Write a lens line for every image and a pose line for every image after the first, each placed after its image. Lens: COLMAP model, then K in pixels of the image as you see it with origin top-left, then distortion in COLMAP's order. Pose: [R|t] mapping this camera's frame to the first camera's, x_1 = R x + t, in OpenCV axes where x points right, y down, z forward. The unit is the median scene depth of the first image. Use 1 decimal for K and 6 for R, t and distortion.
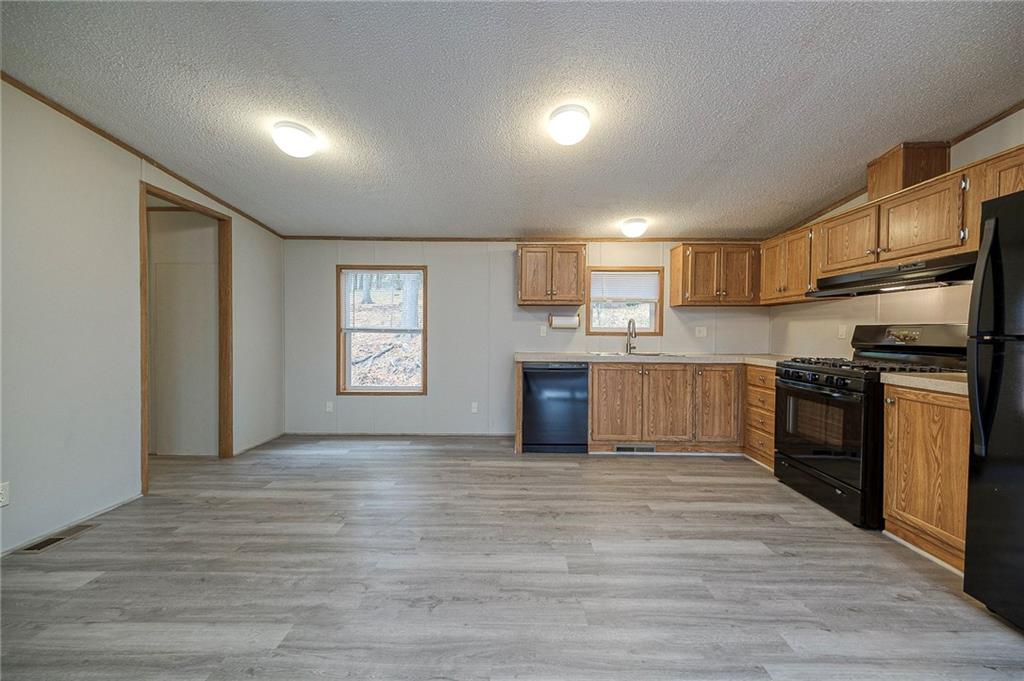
lens RADIAL K [[376.9, 0, 518.6], [0, 376.9, 339.2], [0, 0, 1]] dist [0.015547, -0.005546]
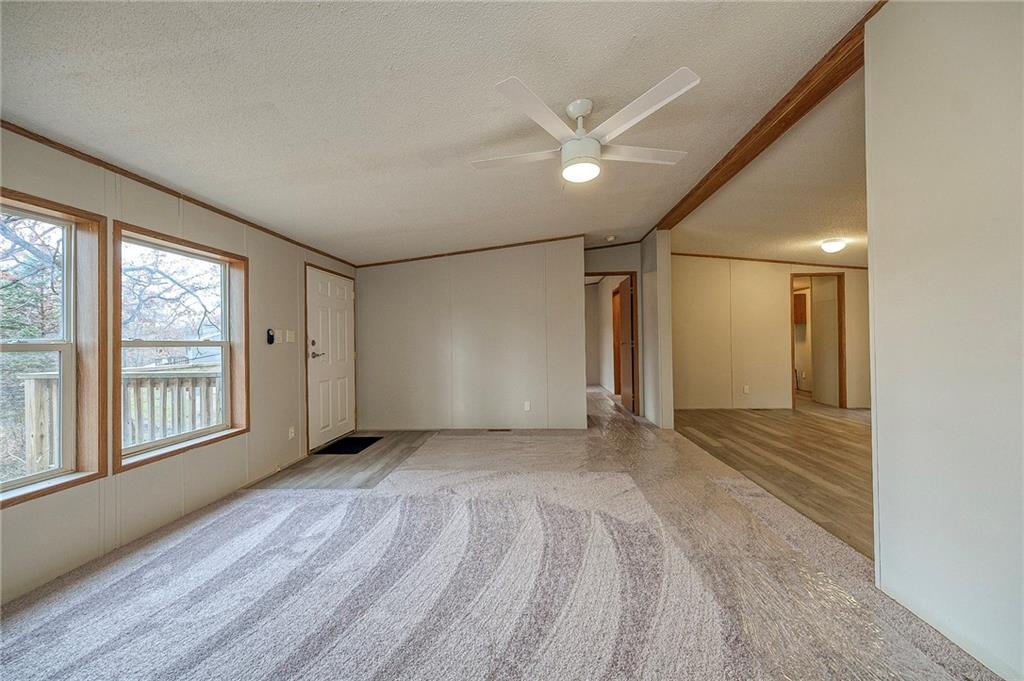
lens RADIAL K [[376.9, 0, 518.6], [0, 376.9, 339.2], [0, 0, 1]] dist [0.015547, -0.005546]
pose [[-0.048979, -0.011242, -0.998737, 1.124485], [-0.001839, 0.999936, -0.011165, 0.014018], [0.998798, 0.001290, -0.048996, -0.443088]]
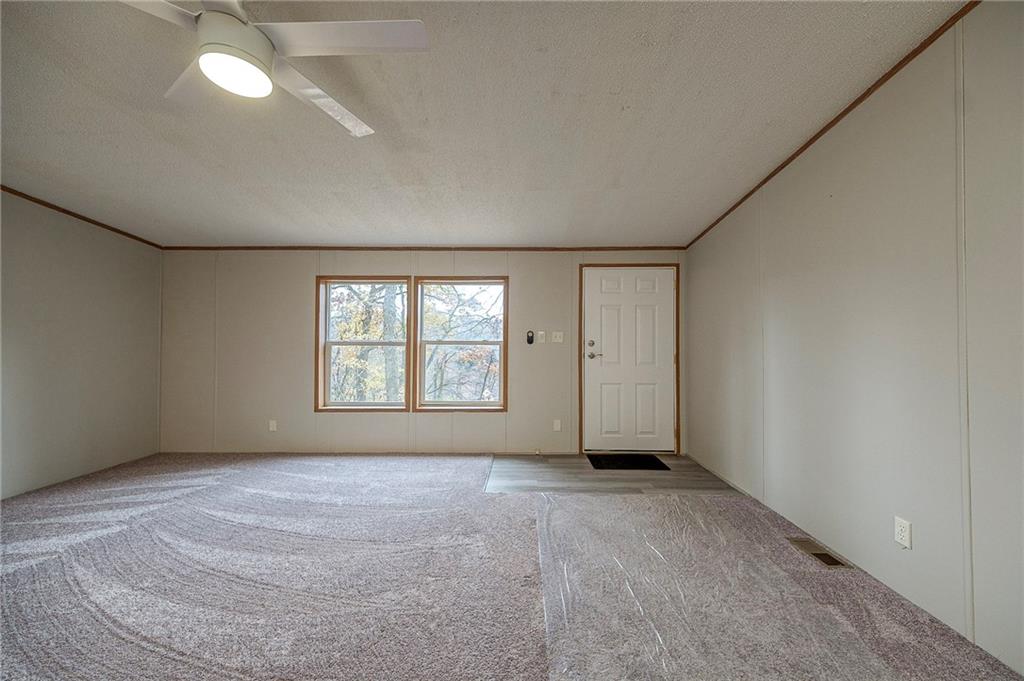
lens RADIAL K [[376.9, 0, 518.6], [0, 376.9, 339.2], [0, 0, 1]] dist [0.015547, -0.005546]
pose [[-0.999942, -0.009153, -0.005742, 0.174640], [-0.009151, 0.999958, -0.000415, 0.002953], [0.005746, -0.000363, -0.999983, 0.046228]]
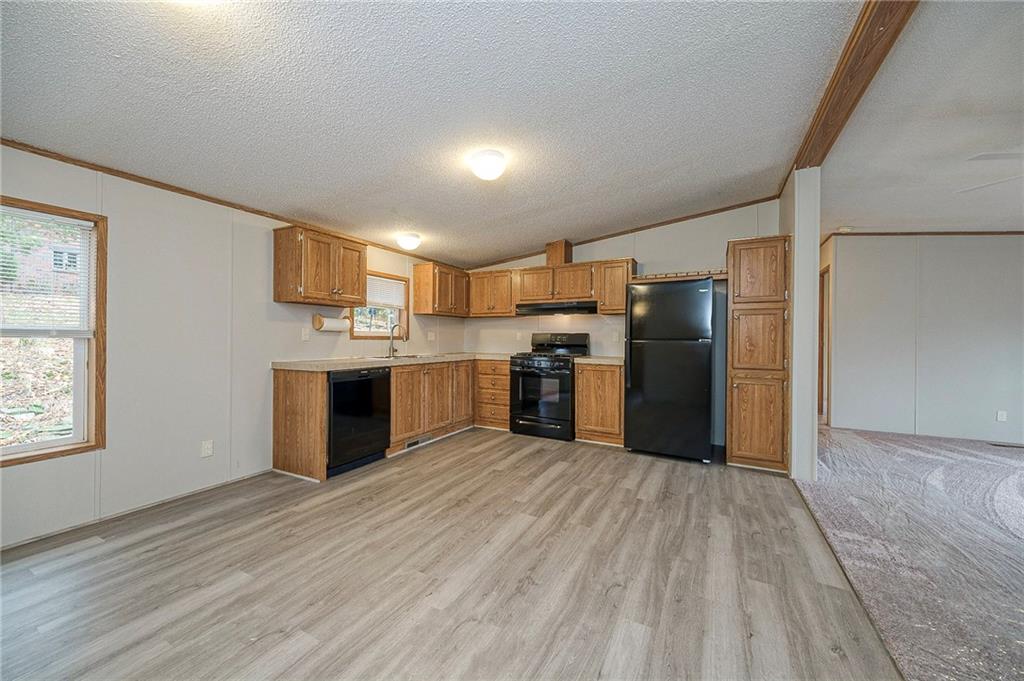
lens RADIAL K [[376.9, 0, 518.6], [0, 376.9, 339.2], [0, 0, 1]] dist [0.015547, -0.005546]
pose [[0.455475, -0.005271, 0.890233, -0.593132], [0.012953, 0.999916, -0.000707, -0.006384], [-0.890154, 0.011854, 0.455505, 0.249451]]
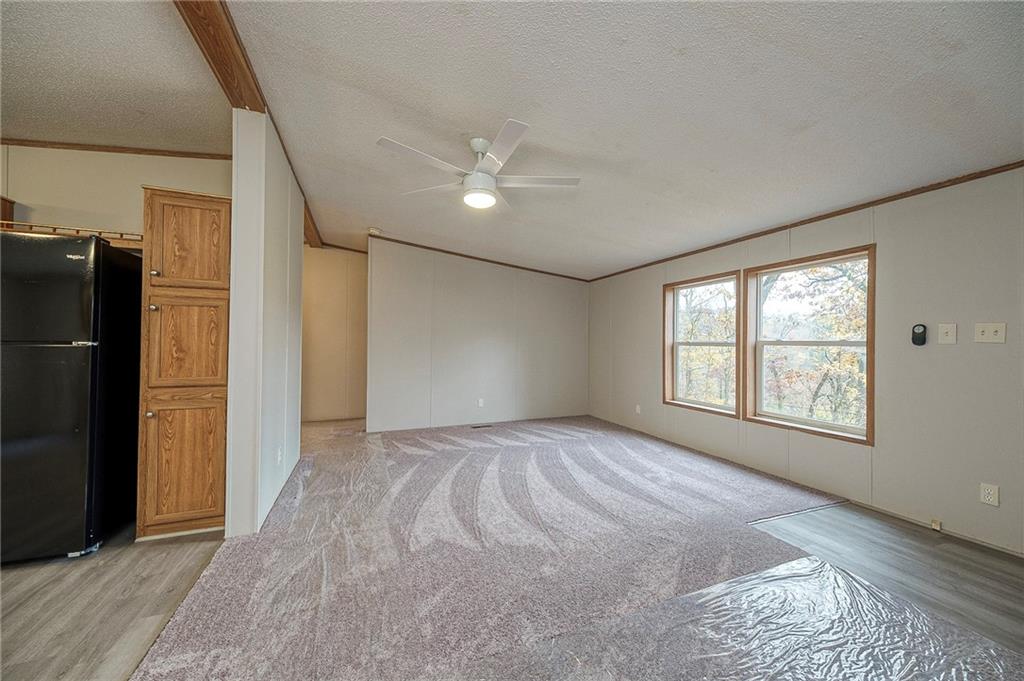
lens RADIAL K [[376.9, 0, 518.6], [0, 376.9, 339.2], [0, 0, 1]] dist [0.015547, -0.005546]
pose [[-0.383686, 0.001321, 0.923463, -0.260031], [0.006590, 0.999977, 0.001307, -0.000568], [-0.923440, 0.006587, -0.383686, -0.146173]]
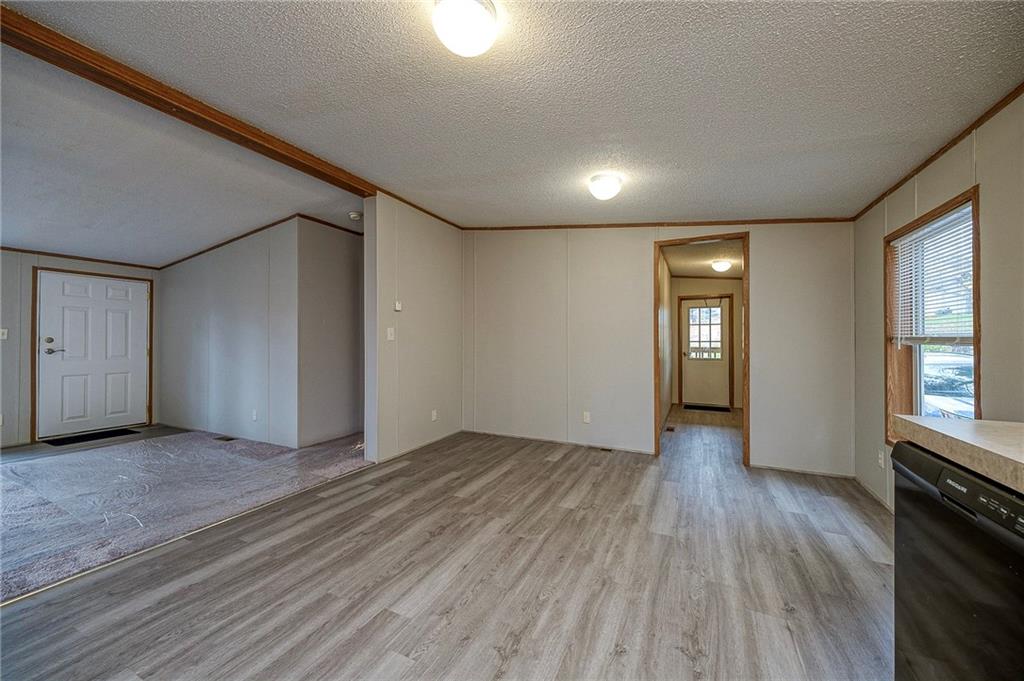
lens RADIAL K [[376.9, 0, 518.6], [0, 376.9, 339.2], [0, 0, 1]] dist [0.015547, -0.005546]
pose [[-0.422852, -0.012376, -0.906114, 0.452919], [-0.018423, 0.999817, -0.005059, -0.013750], [0.906011, 0.014554, -0.423003, 0.910349]]
